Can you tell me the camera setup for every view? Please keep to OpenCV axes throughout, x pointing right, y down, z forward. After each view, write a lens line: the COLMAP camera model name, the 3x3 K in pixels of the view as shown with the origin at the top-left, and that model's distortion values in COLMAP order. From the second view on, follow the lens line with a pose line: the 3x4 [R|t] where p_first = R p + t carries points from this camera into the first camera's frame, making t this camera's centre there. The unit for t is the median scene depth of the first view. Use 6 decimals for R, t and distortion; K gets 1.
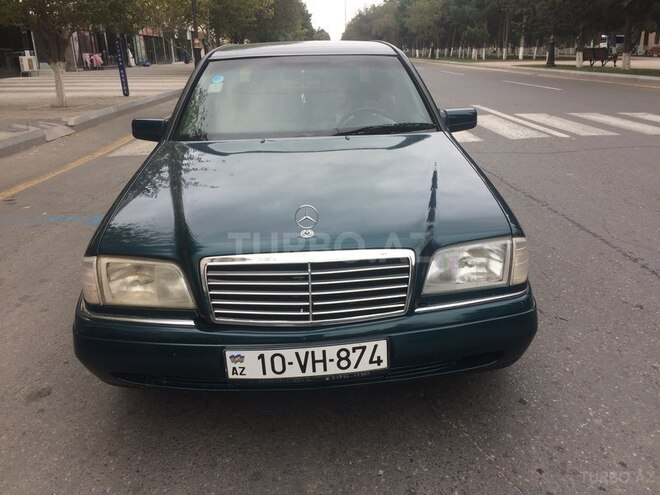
lens RADIAL K [[557.9, 0, 329.1], [0, 557.9, 247.9], [0, 0, 1]] dist [0.053838, -0.055487]
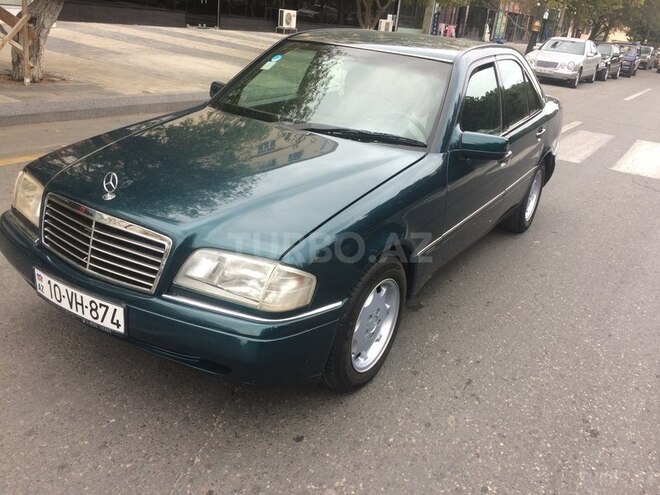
lens RADIAL K [[557.9, 0, 330.1], [0, 557.9, 250.0], [0, 0, 1]] dist [0.053838, -0.055487]
pose [[0.816117, 0.319323, -0.481649, 0.925817], [-0.300332, 0.946435, 0.118577, -0.196019], [0.493714, 0.047882, 0.868305, 0.235843]]
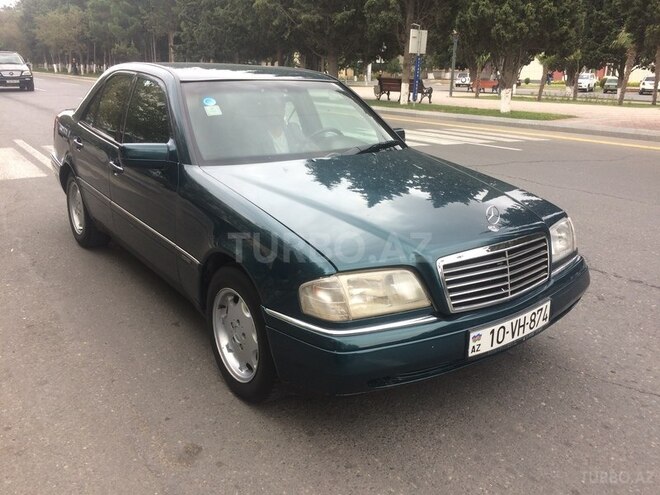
lens RADIAL K [[557.9, 0, 334.0], [0, 557.9, 244.5], [0, 0, 1]] dist [0.053838, -0.055487]
pose [[0.824719, -0.123865, 0.551812, -1.045921], [0.144533, 0.989481, 0.006094, -0.050892], [-0.546762, 0.074729, 0.833946, 0.151224]]
